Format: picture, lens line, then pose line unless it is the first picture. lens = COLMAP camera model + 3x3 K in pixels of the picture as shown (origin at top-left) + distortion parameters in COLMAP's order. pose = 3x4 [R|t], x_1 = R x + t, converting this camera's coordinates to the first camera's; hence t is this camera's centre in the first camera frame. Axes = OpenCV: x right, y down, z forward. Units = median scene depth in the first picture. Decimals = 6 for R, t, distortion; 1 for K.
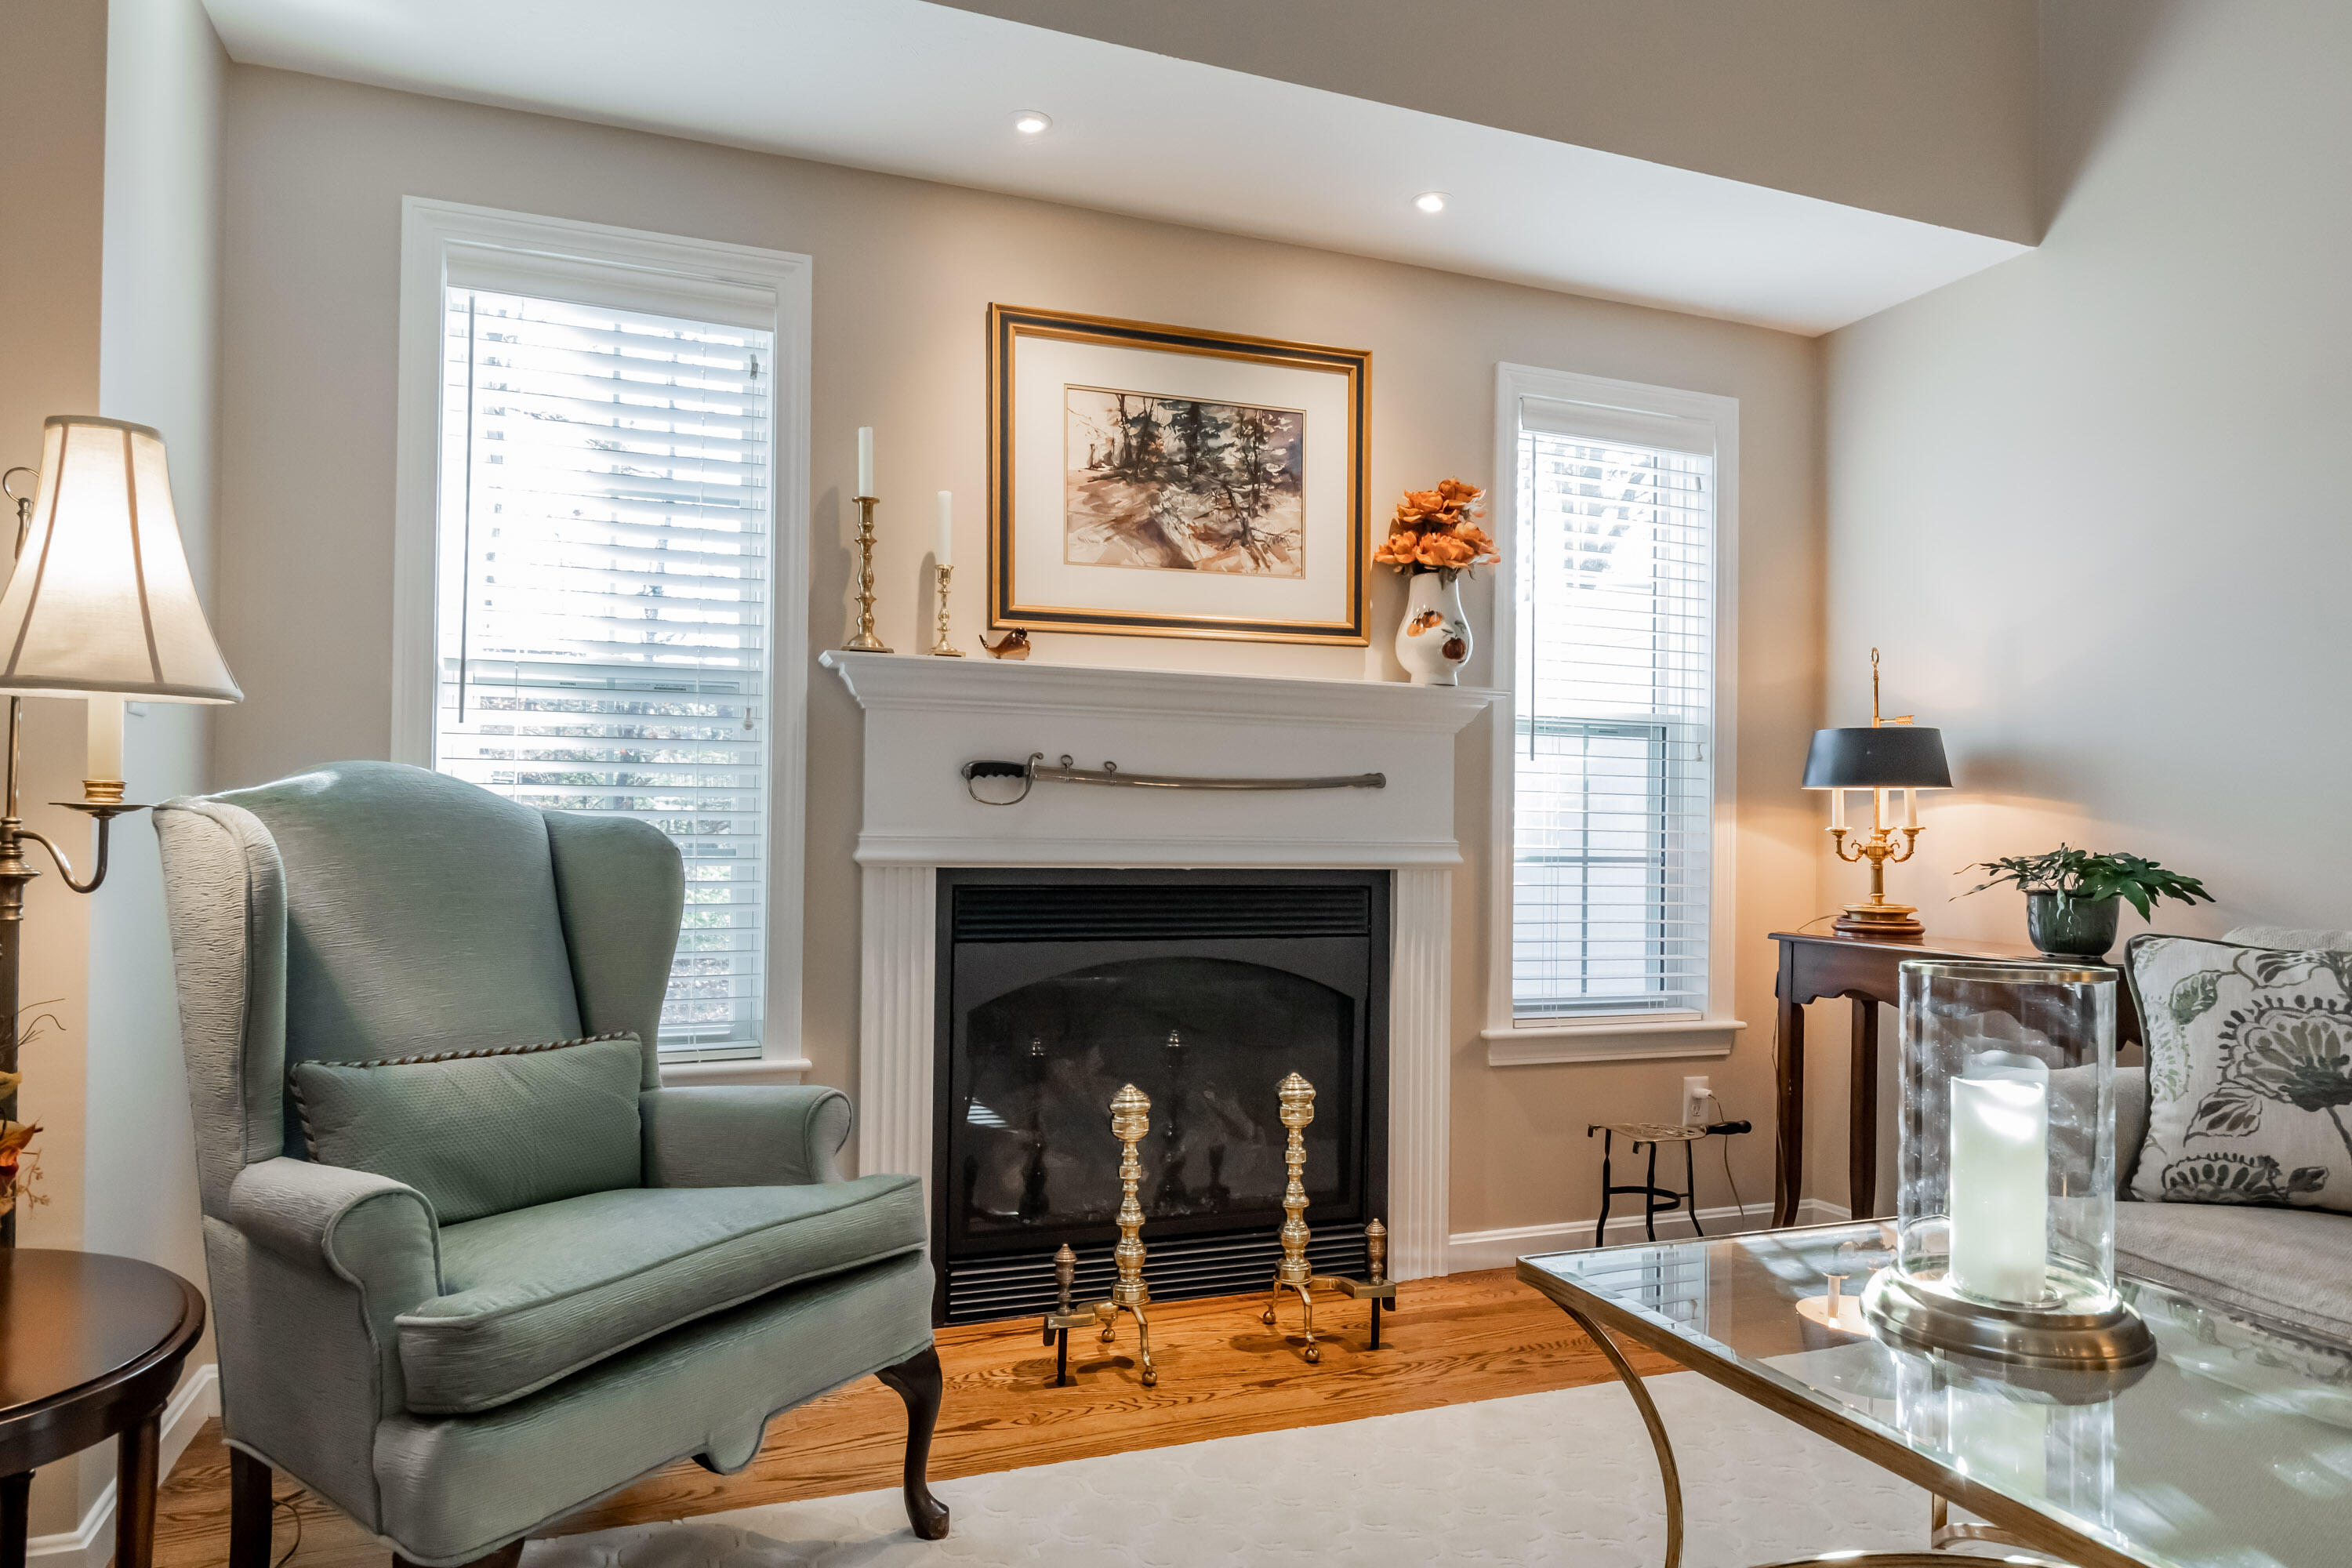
lens RADIAL K [[1404.6, 0, 1175.9], [0, 1404.6, 812.1], [0, 0, 1]] dist [-0.006847, -0.001144]
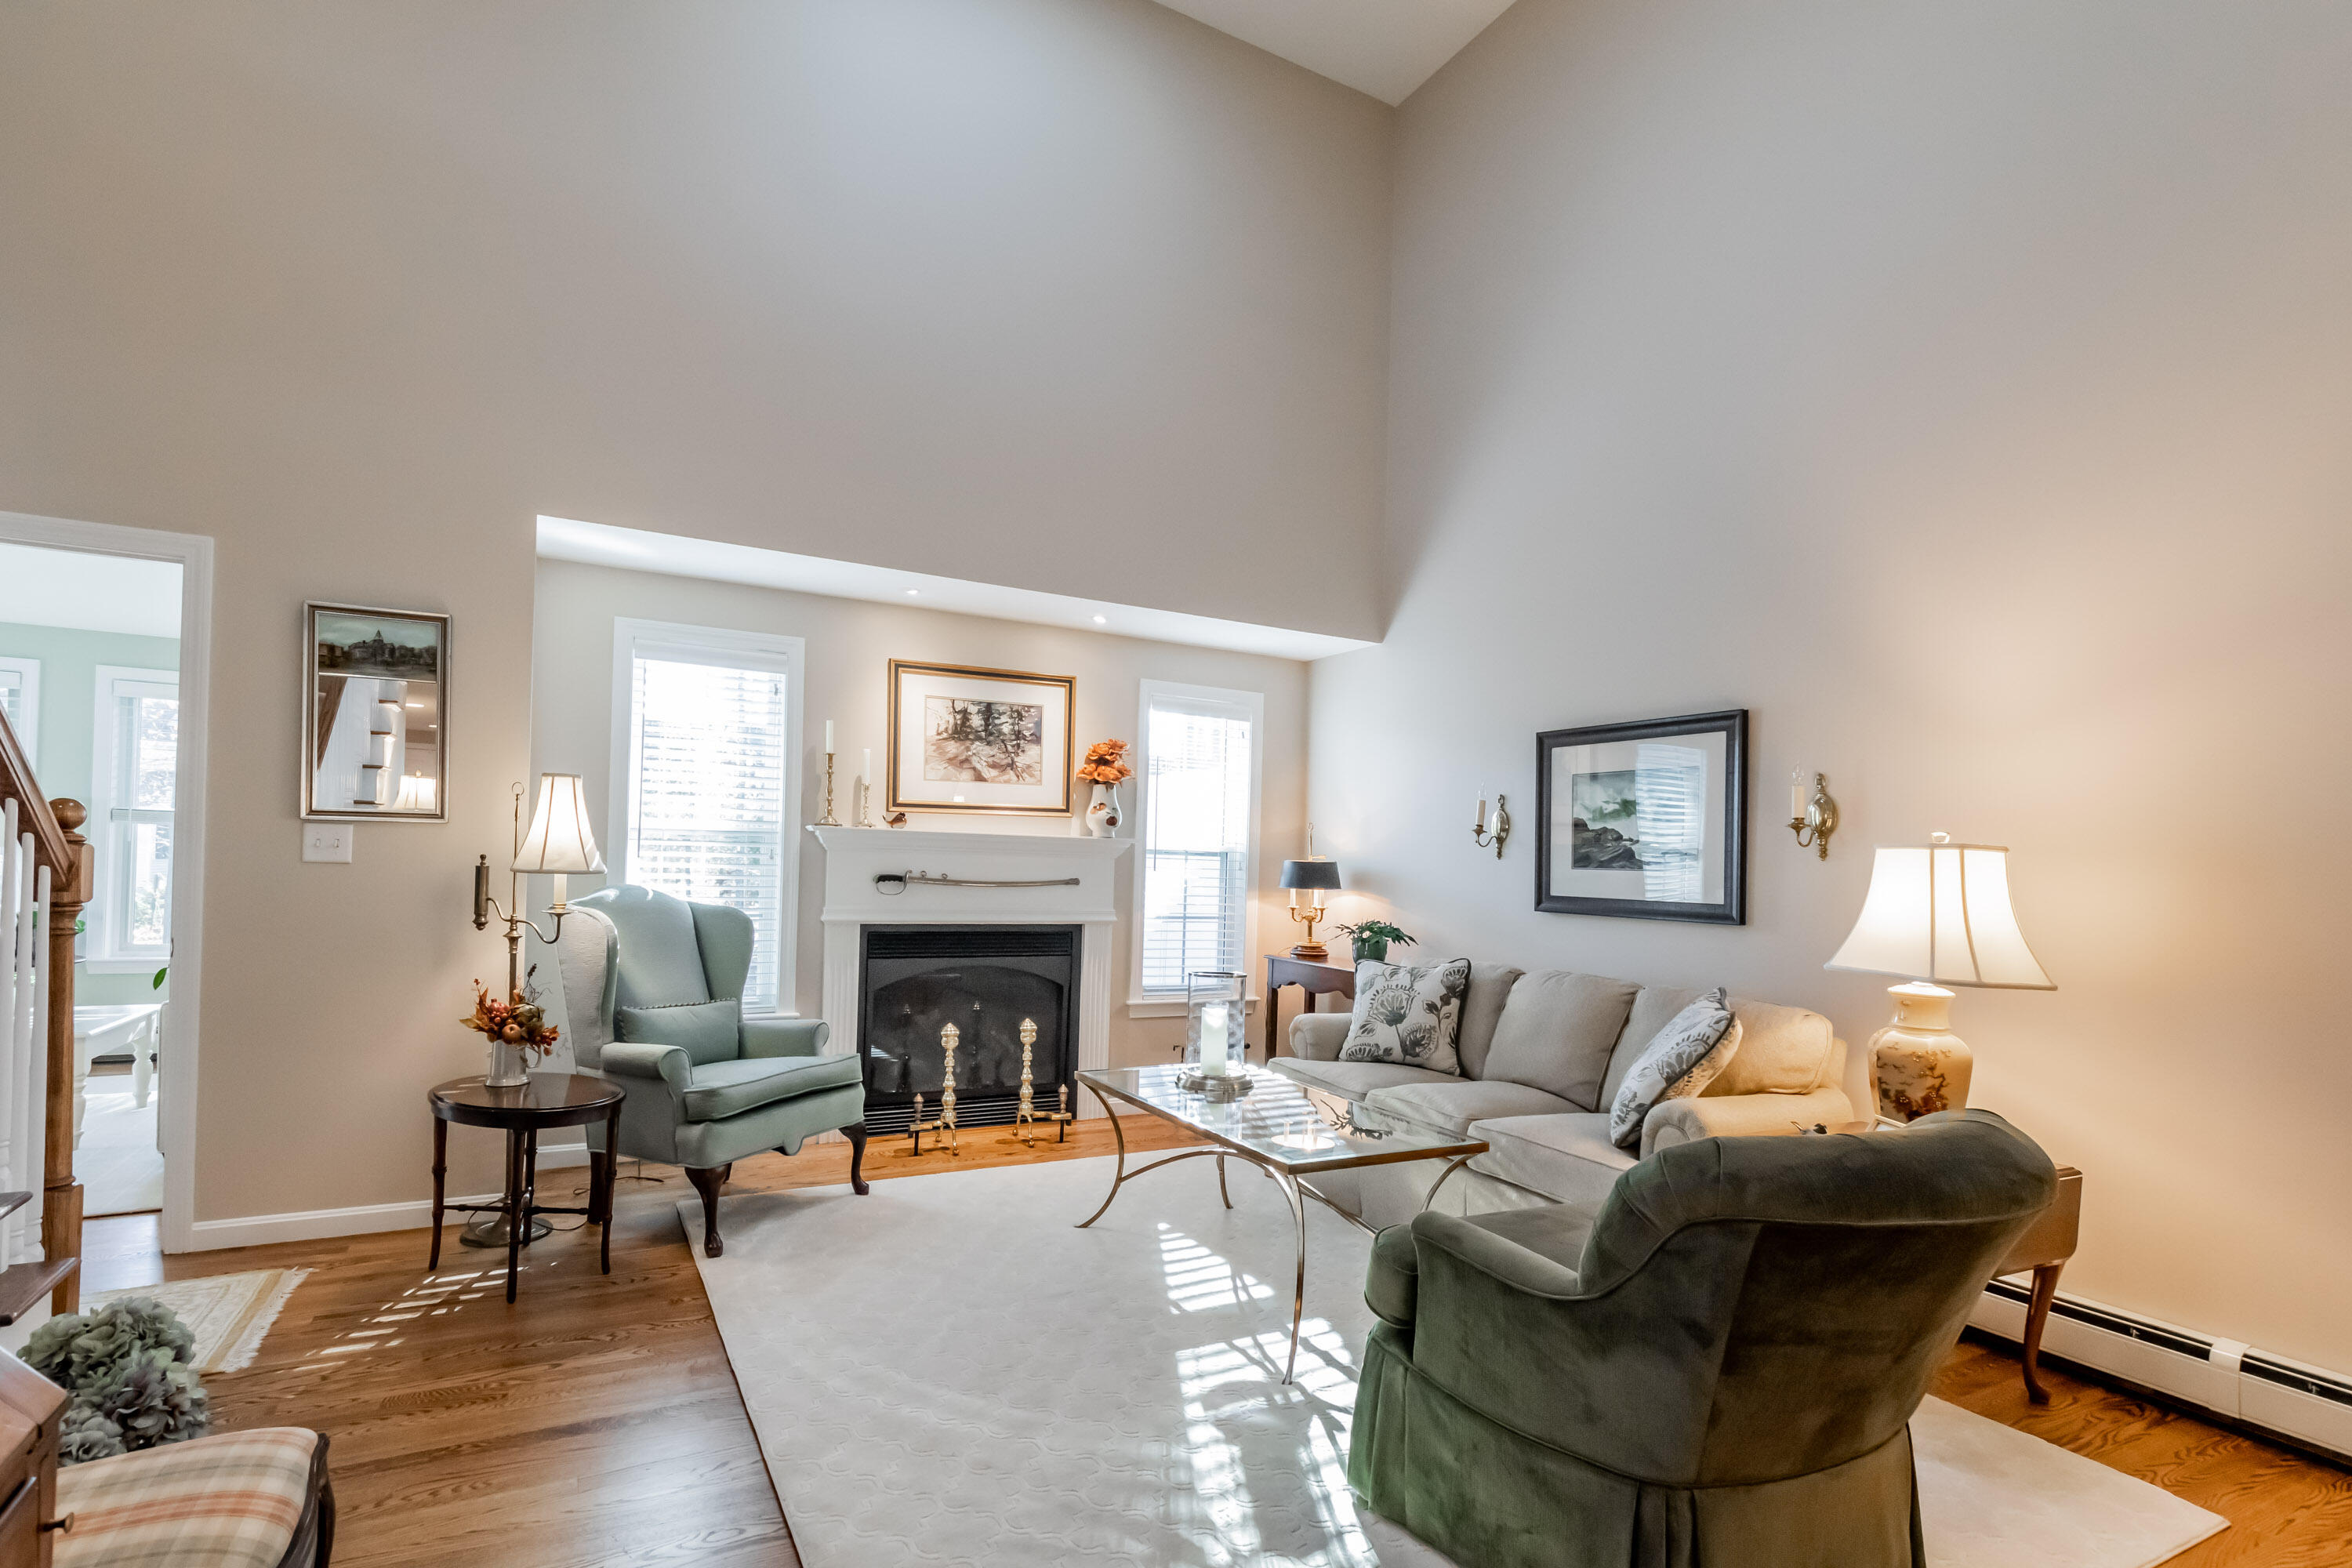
lens RADIAL K [[1116.3, 0, 1188.5], [0, 1116.3, 863.3], [0, 0, 1]] dist [0.002043, 0.000100]
pose [[0.989152, 0.017092, 0.145900, 0.071737], [-0.019639, 0.999679, 0.016030, -0.086621], [-0.145579, -0.018721, 0.989169, -0.726592]]
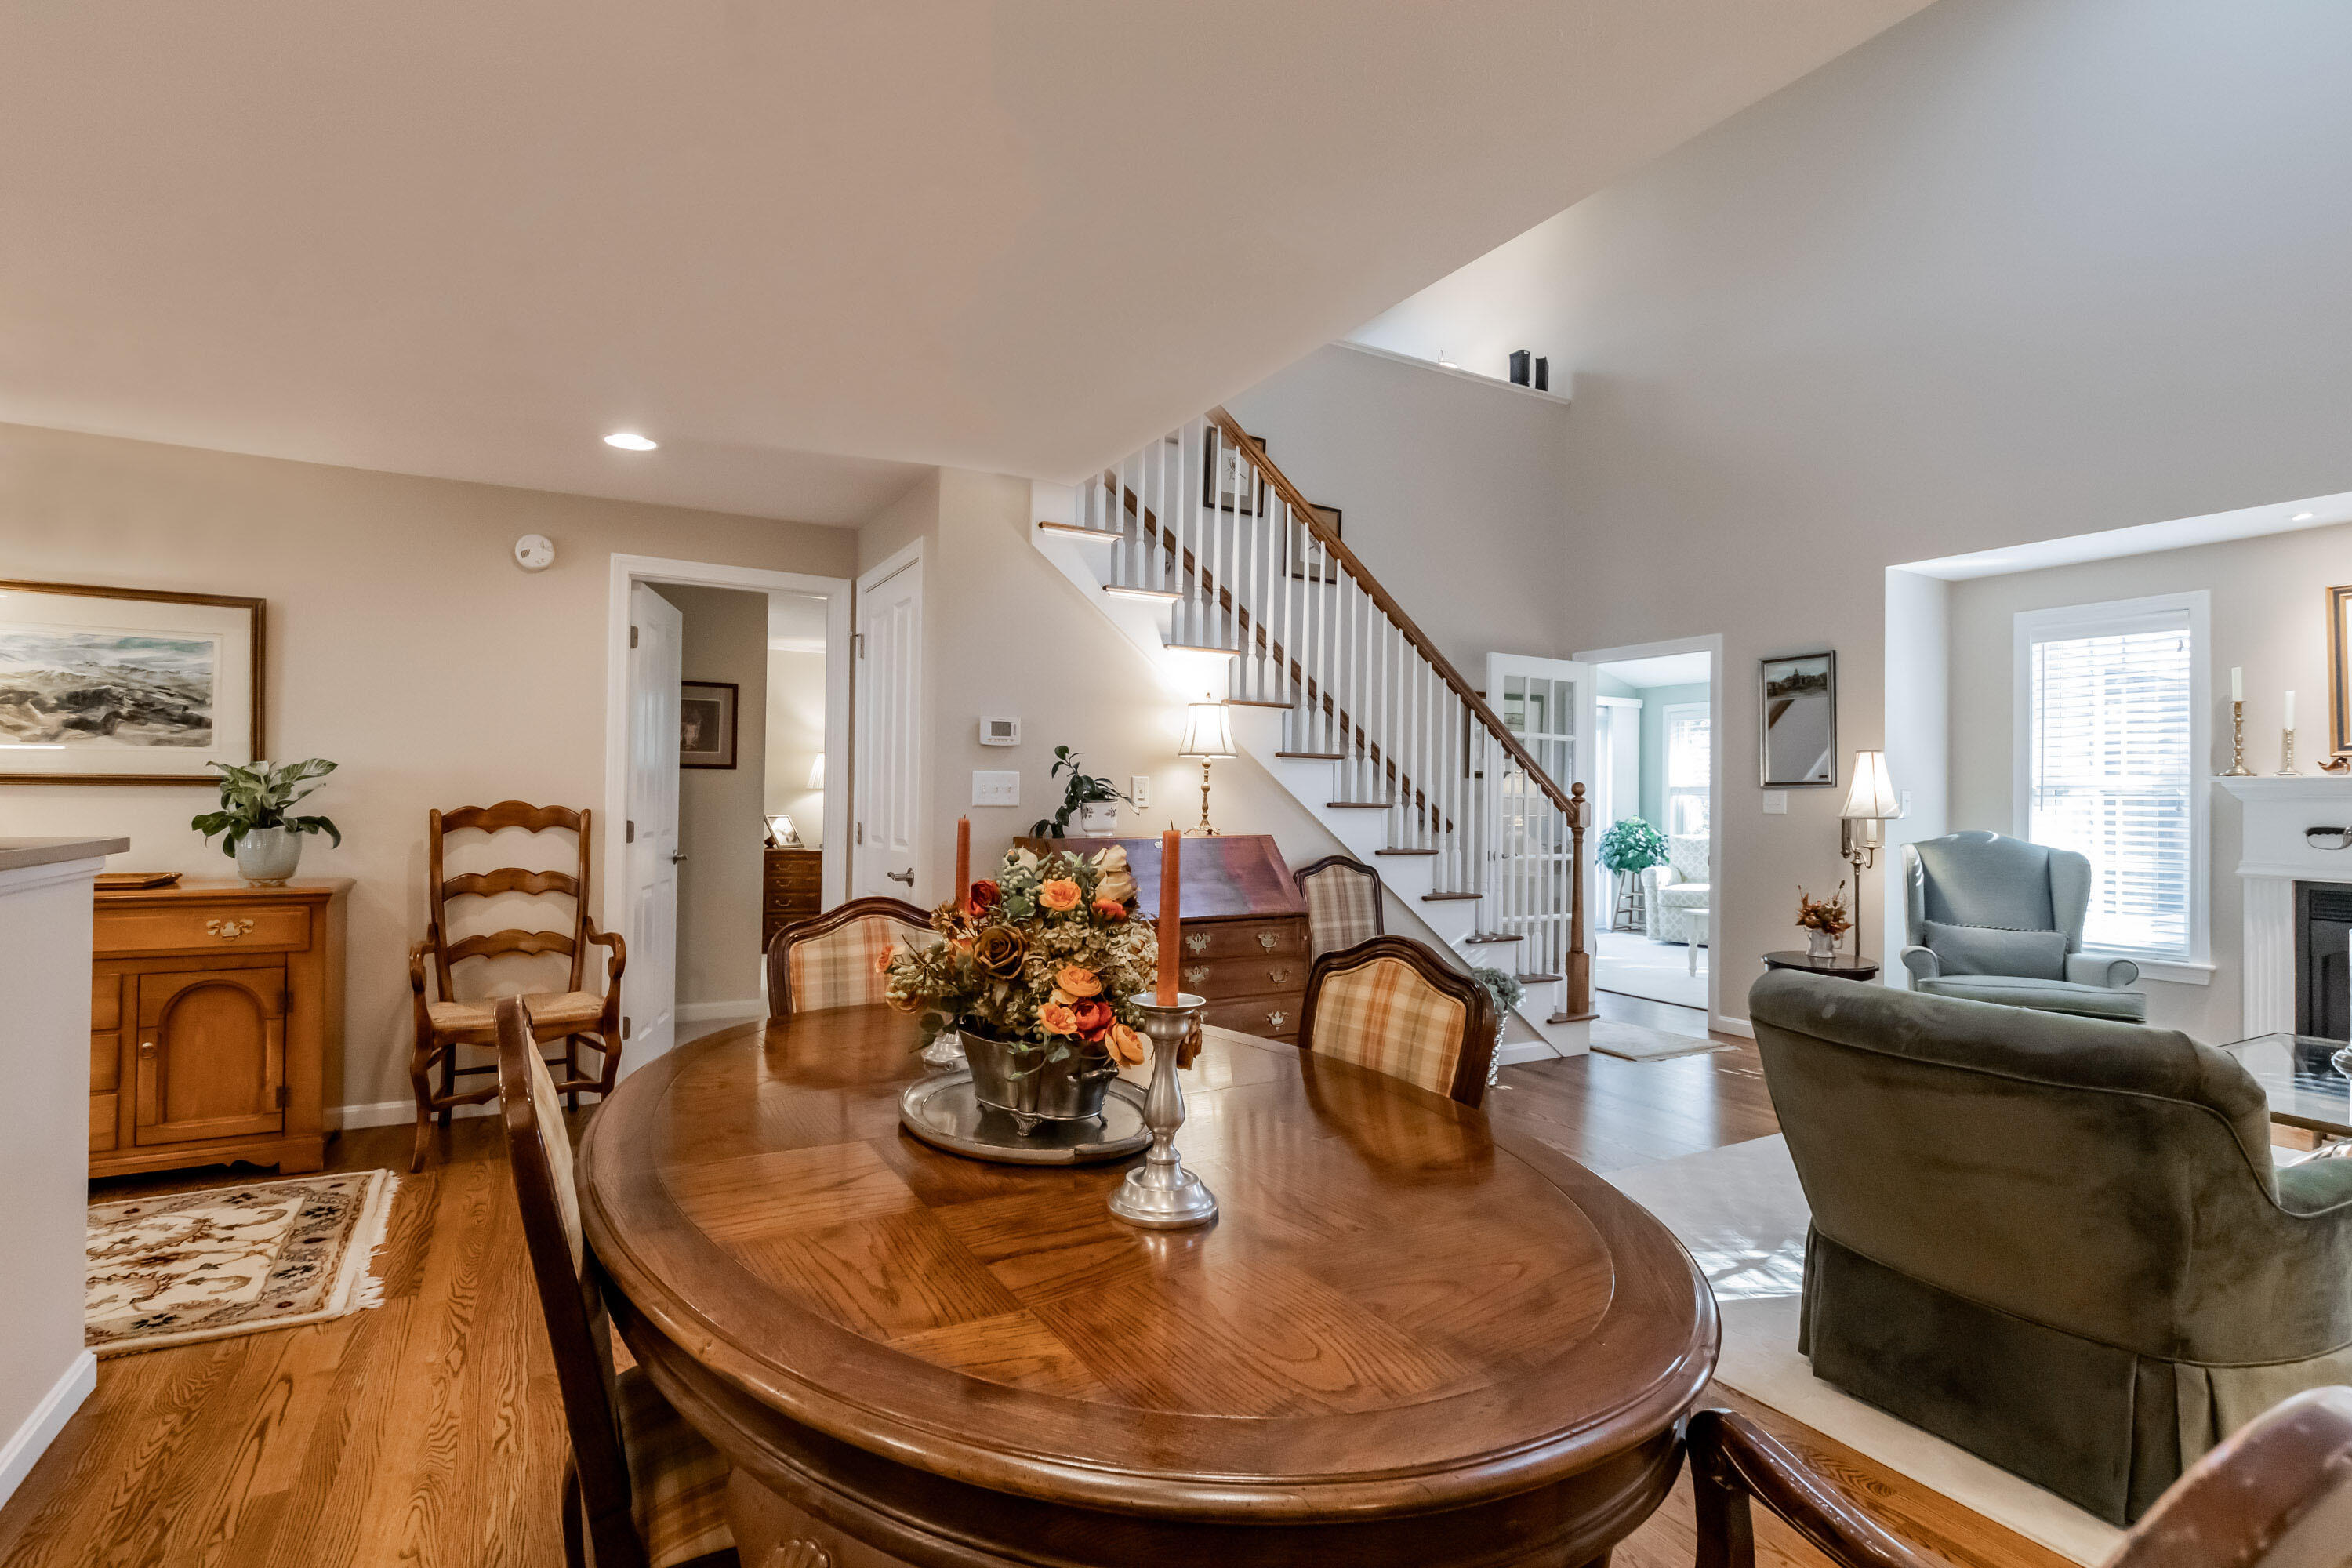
lens RADIAL K [[1157.1, 0, 1169.3], [0, 1157.1, 796.2], [0, 0, 1]] dist [0.001088, 0.000301]
pose [[0.158572, -0.016197, -0.987214, 1.143772], [-0.001992, 0.999858, -0.016725, -0.046552], [0.987345, 0.004619, 0.158518, -0.784478]]
